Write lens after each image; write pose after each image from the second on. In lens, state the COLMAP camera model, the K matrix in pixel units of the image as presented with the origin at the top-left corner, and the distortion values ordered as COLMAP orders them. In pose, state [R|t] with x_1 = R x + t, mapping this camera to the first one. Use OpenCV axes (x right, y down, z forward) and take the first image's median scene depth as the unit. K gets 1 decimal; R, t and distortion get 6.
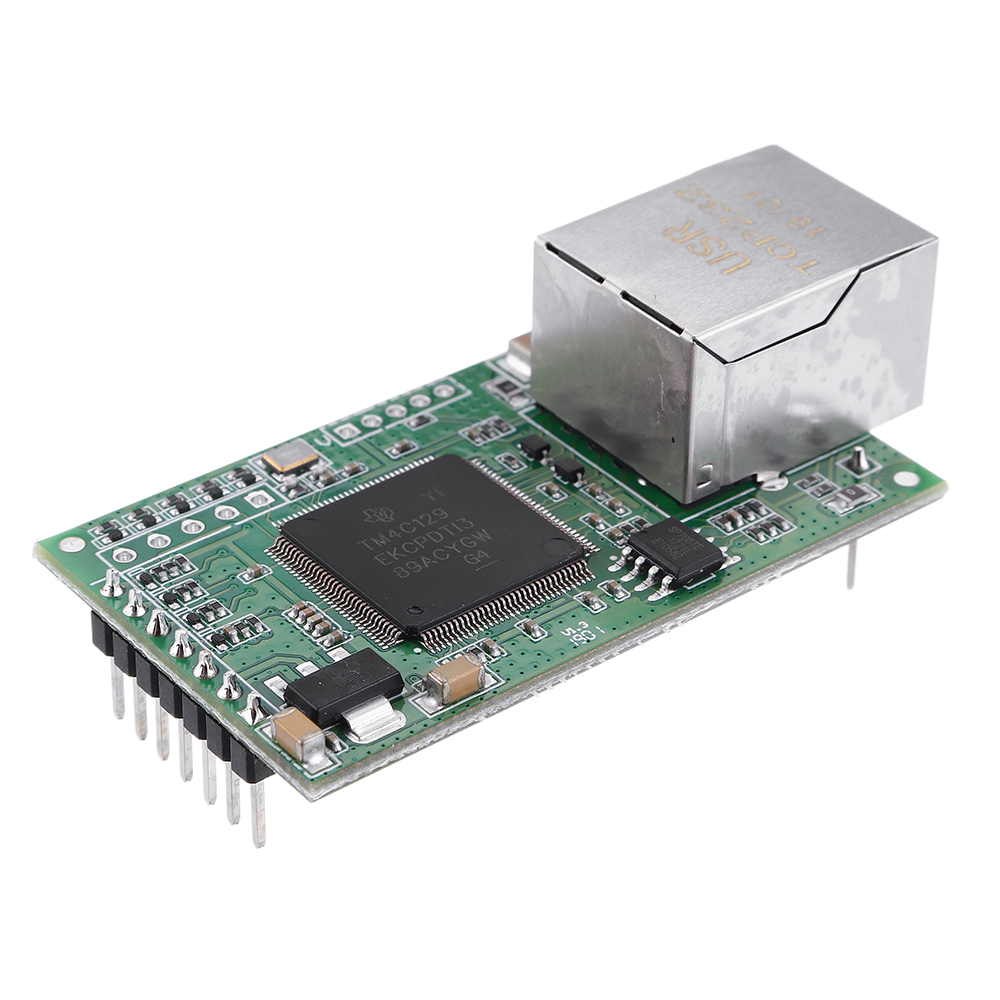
lens RADIAL K [[3239.3, 0, 502.5], [0, 3239.3, 497.9], [0, 0, 1]] dist [0.119116, 0.000000]
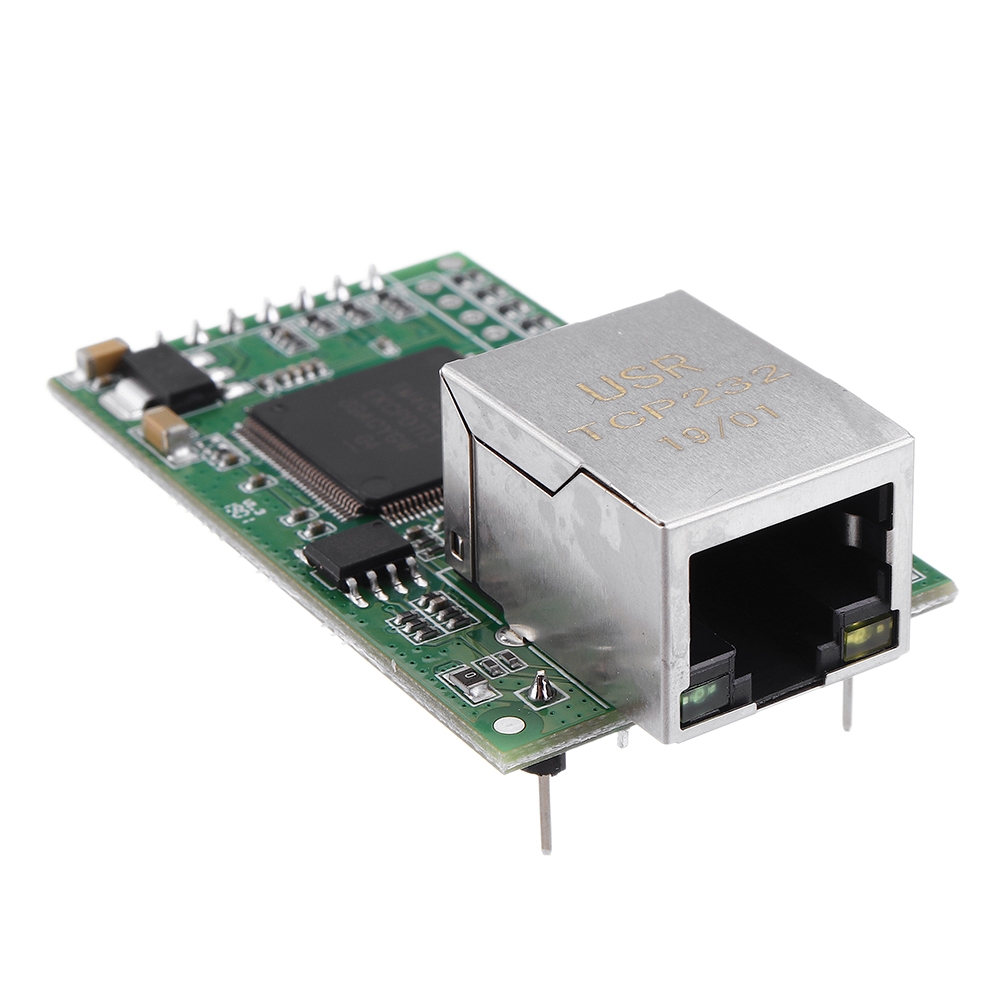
lens RADIAL K [[3861.8, 0, 496.1], [0, 3861.8, 499.7], [0, 0, 1]] dist [0.183403, 0.000000]
pose [[-0.087354, 0.492366, -0.865994, 0.948402], [-0.547704, 0.702396, 0.454598, -0.490022], [0.832099, 0.514020, 0.208314, 0.789975]]
